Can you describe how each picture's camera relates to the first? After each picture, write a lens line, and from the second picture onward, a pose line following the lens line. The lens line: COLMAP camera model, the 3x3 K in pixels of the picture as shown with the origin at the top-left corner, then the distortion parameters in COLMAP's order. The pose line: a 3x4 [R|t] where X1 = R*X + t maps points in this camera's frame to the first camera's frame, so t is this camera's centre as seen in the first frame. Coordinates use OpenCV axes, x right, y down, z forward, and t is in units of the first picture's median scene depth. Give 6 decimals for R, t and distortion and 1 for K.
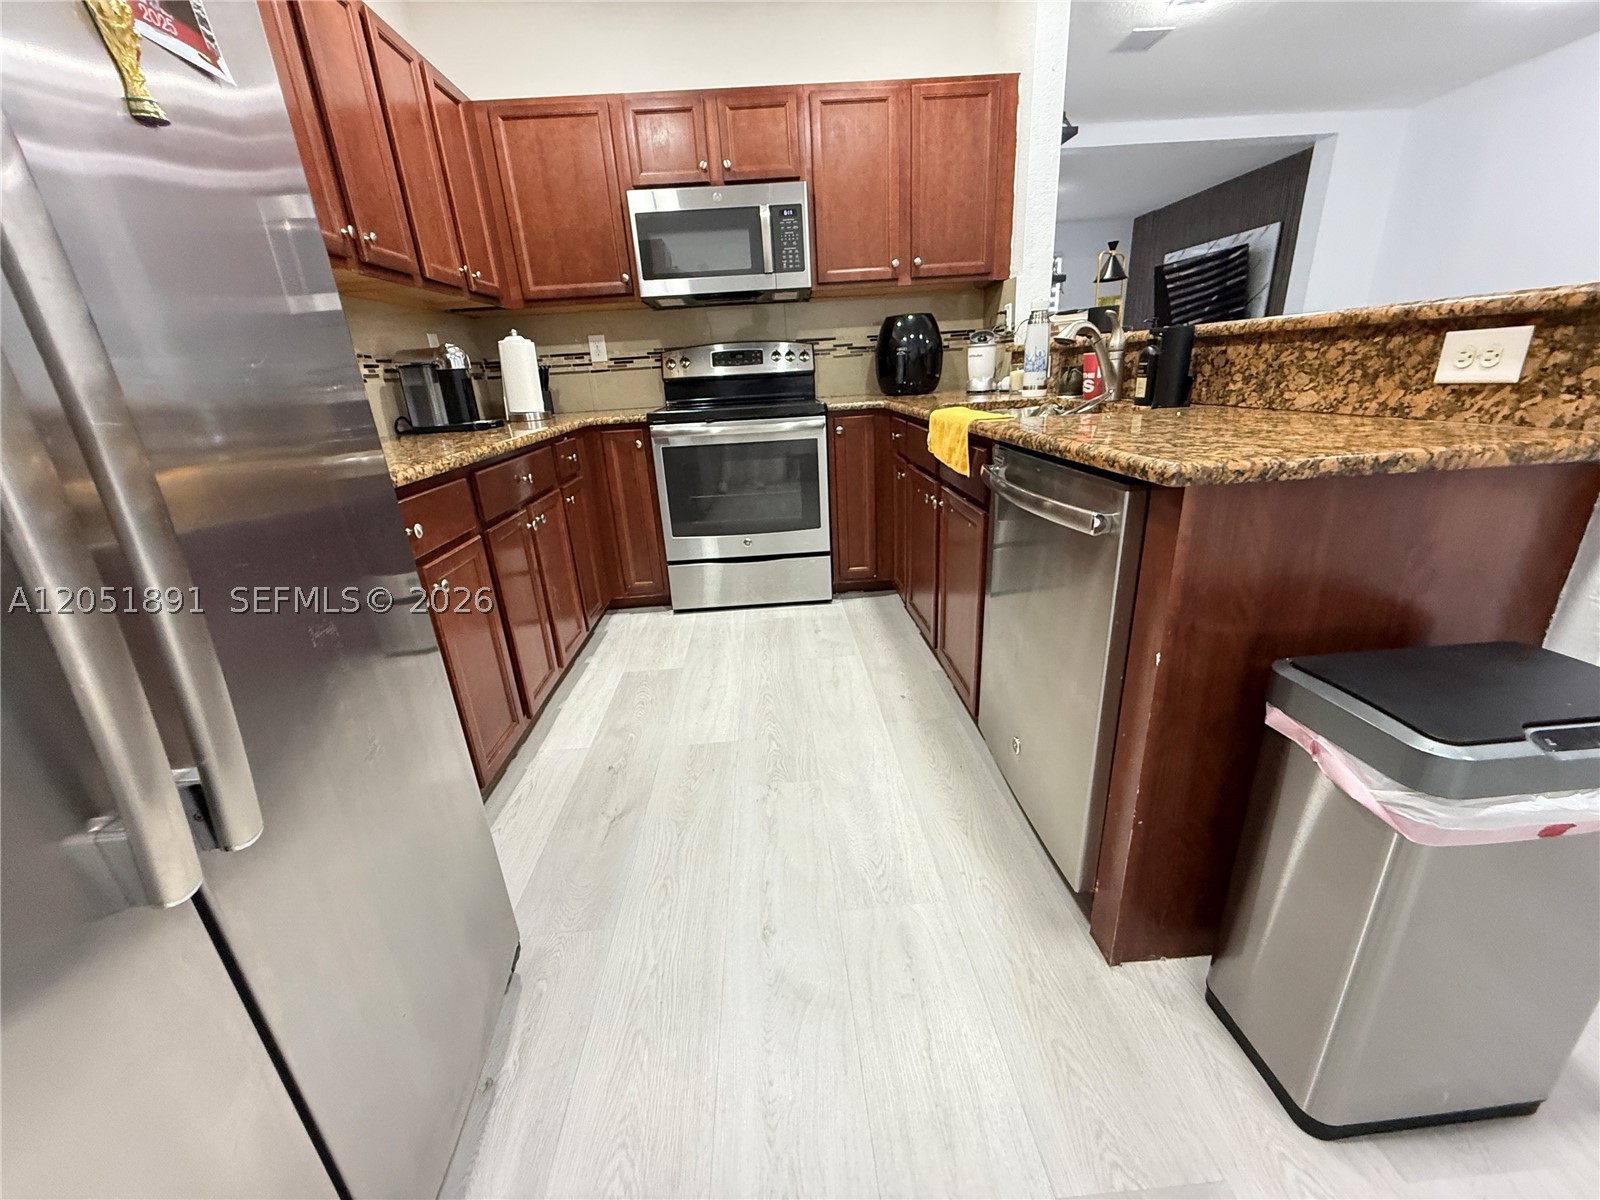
lens RADIAL K [[636.9, 0, 800.3], [0, 636.9, 601.1], [0, 0, 1]] dist [-0.000753, 0.000374]
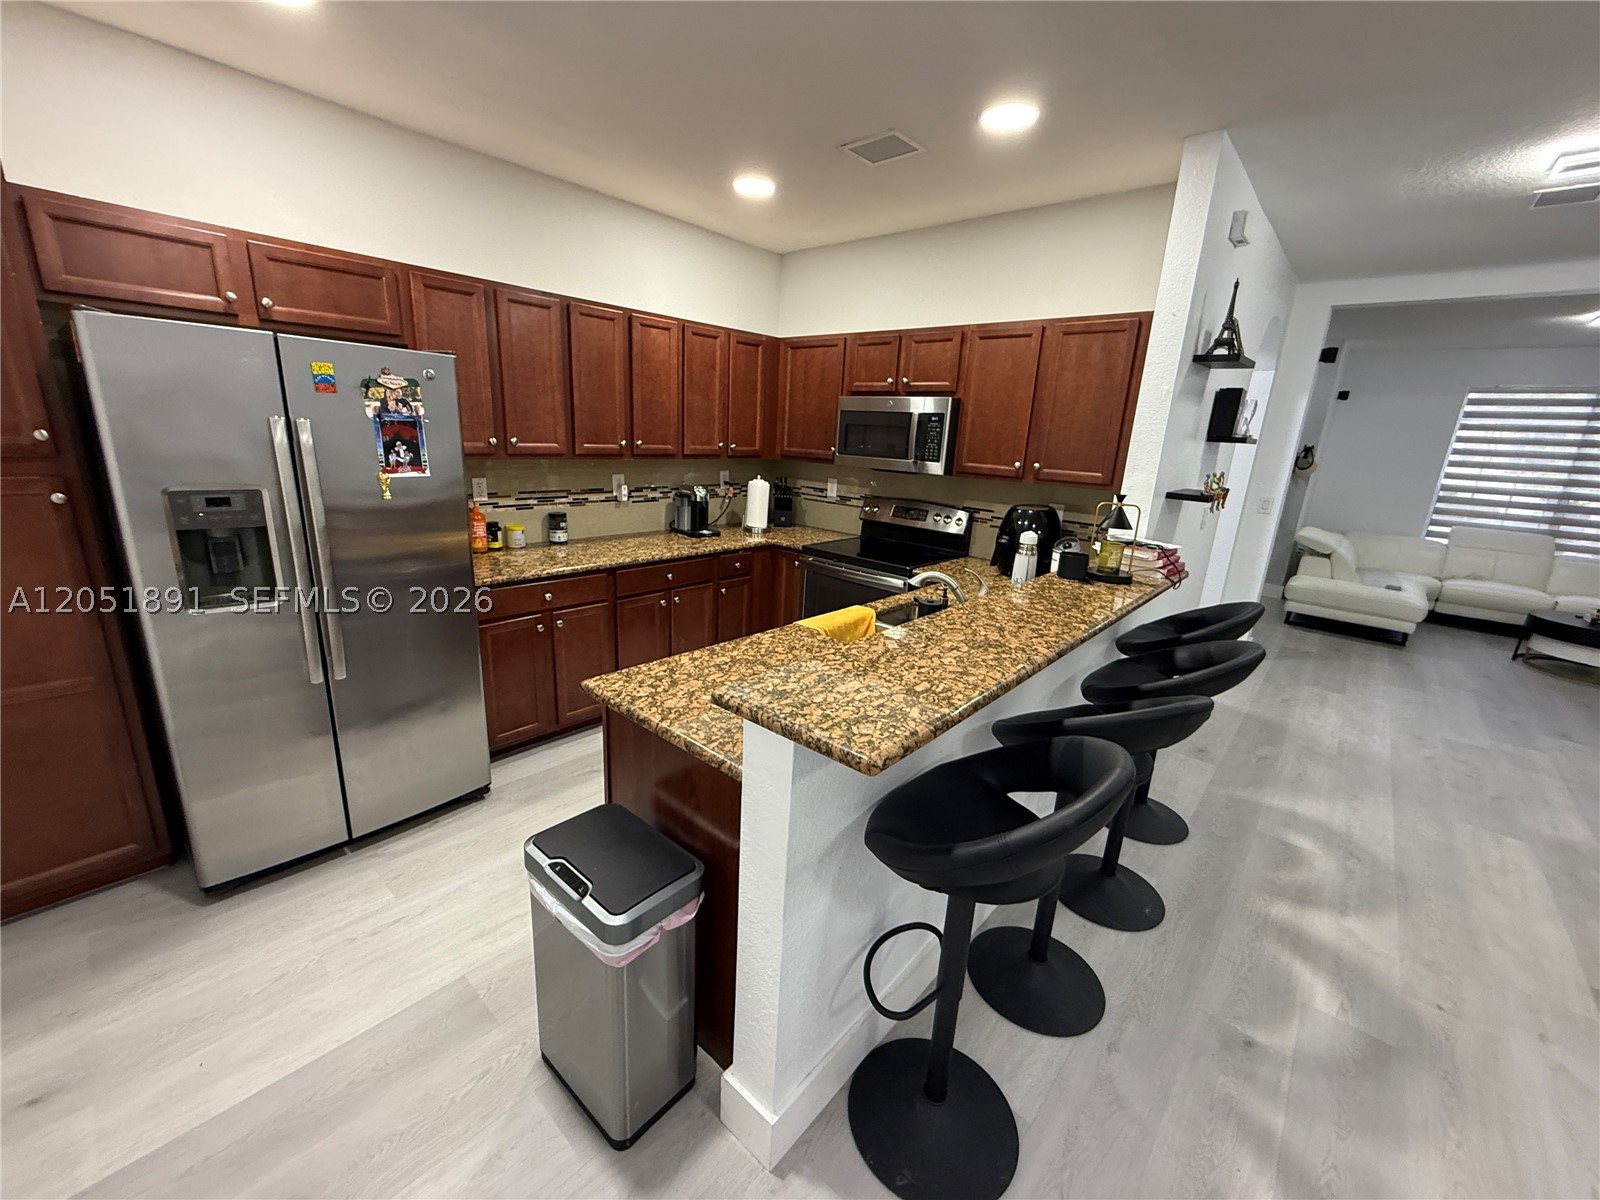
lens RADIAL K [[636.9, 0, 798.9], [0, 636.9, 601.5], [0, 0, 1]] dist [-0.000753, 0.000374]
pose [[0.702311, 0.275582, -0.656364, 0.703516], [-0.329456, 0.943169, 0.043482, -0.230060], [0.631046, 0.185705, 0.753190, -0.050524]]
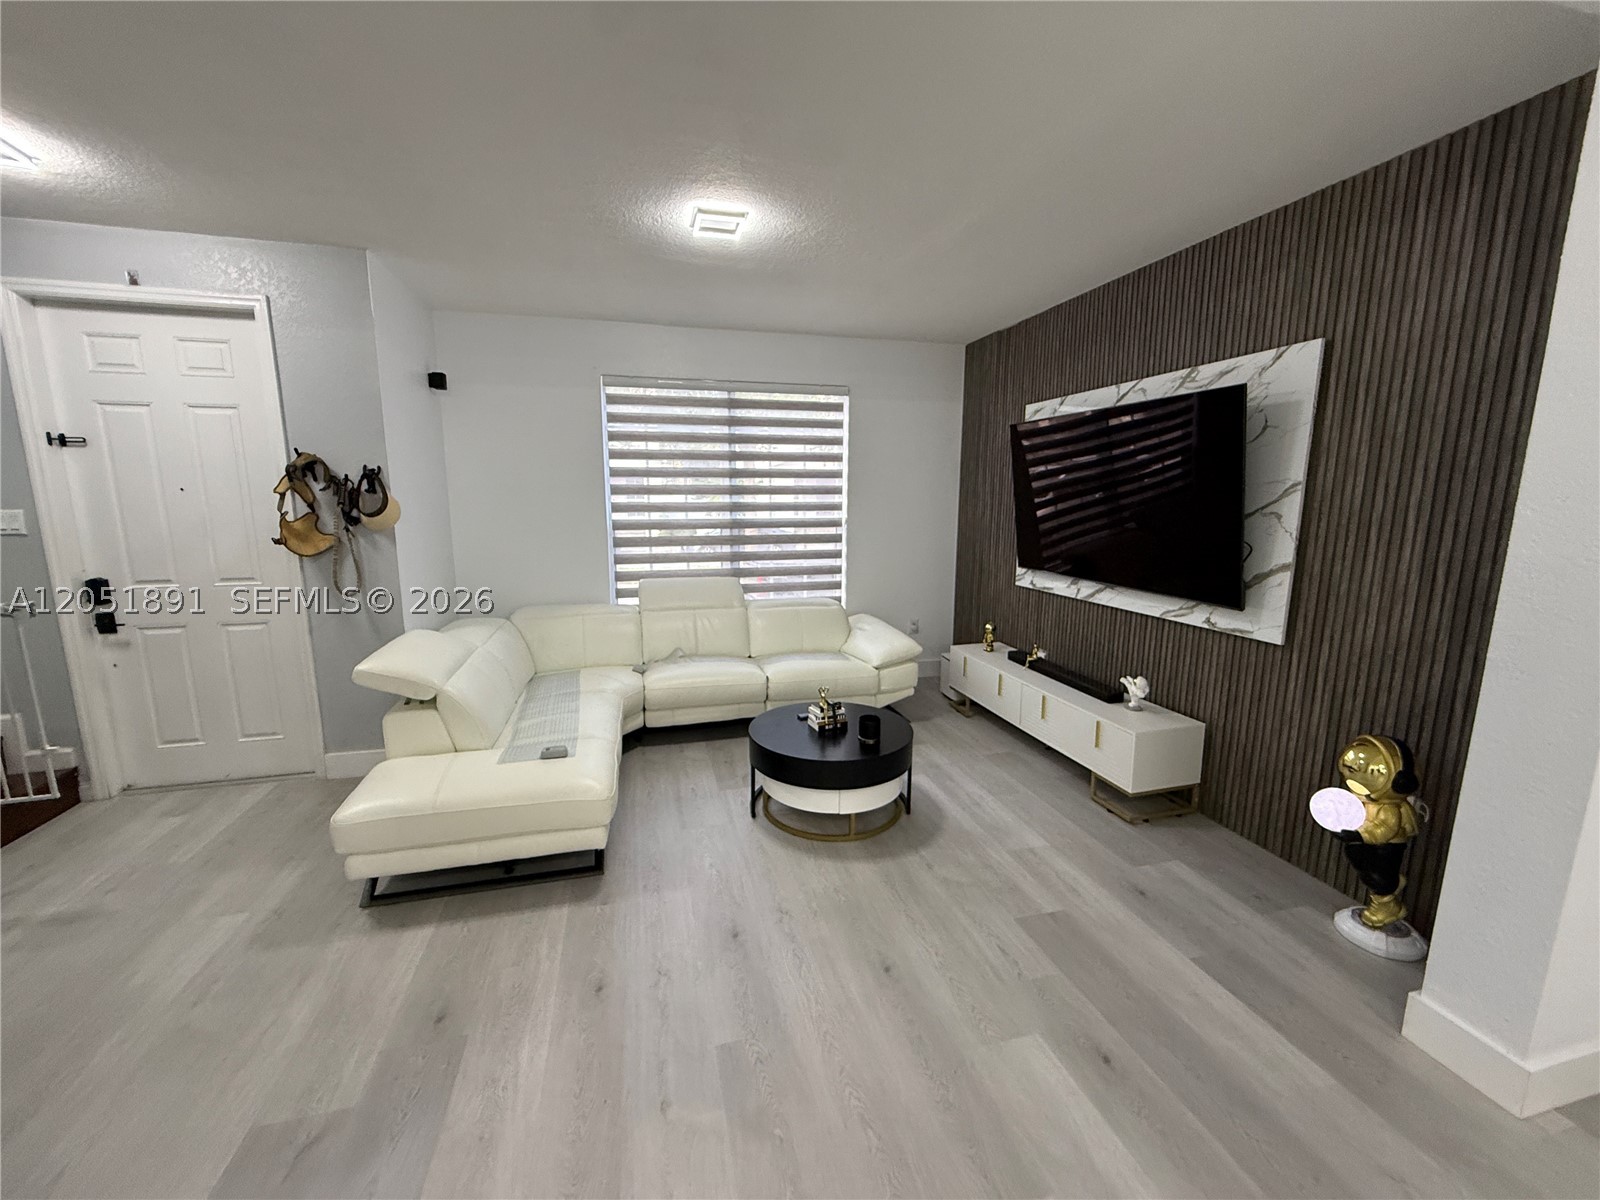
lens RADIAL K [[636.9, 0, 798.5], [0, 636.9, 598.4], [0, 0, 1]] dist [-0.000753, 0.000374]
pose [[0.977520, 0.022829, 0.209605, 0.843269], [0.017712, 0.981716, -0.189526, -0.866934], [-0.210099, 0.188978, 0.959242, 1.690904]]
